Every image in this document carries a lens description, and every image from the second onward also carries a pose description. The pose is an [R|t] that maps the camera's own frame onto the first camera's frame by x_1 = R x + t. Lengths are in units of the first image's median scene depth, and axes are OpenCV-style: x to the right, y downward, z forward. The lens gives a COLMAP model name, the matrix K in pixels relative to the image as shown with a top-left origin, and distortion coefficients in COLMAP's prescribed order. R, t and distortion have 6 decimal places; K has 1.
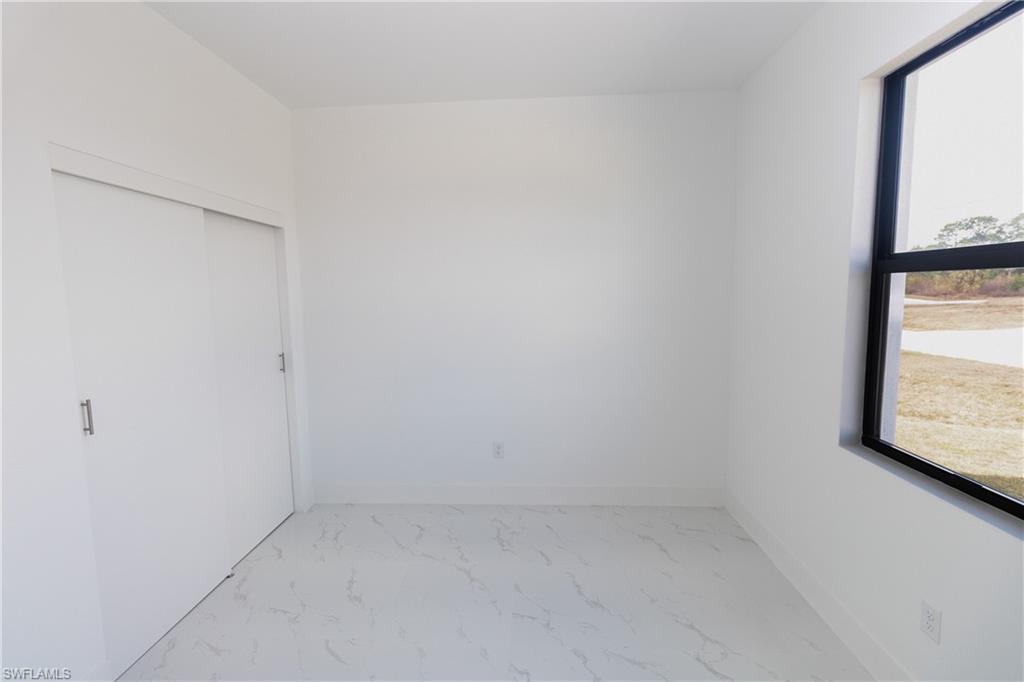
lens RADIAL K [[469.5, 0, 507.0], [0, 469.5, 339.8], [0, 0, 1]] dist [0.000930, -0.000211]
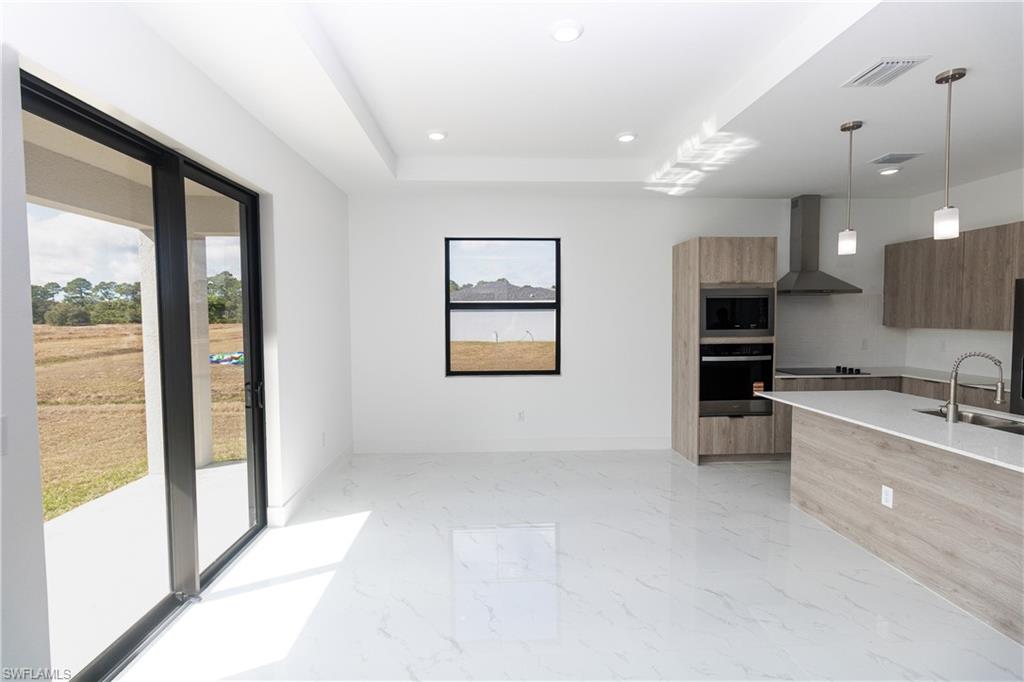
lens RADIAL K [[469.5, 0, 507.0], [0, 469.5, 339.8], [0, 0, 1]] dist [0.000930, -0.000211]
pose [[-0.107659, -0.014826, 0.994077, -1.450374], [0.113467, 0.993172, 0.027101, -0.004957], [-0.987692, 0.115713, -0.105241, 0.739508]]
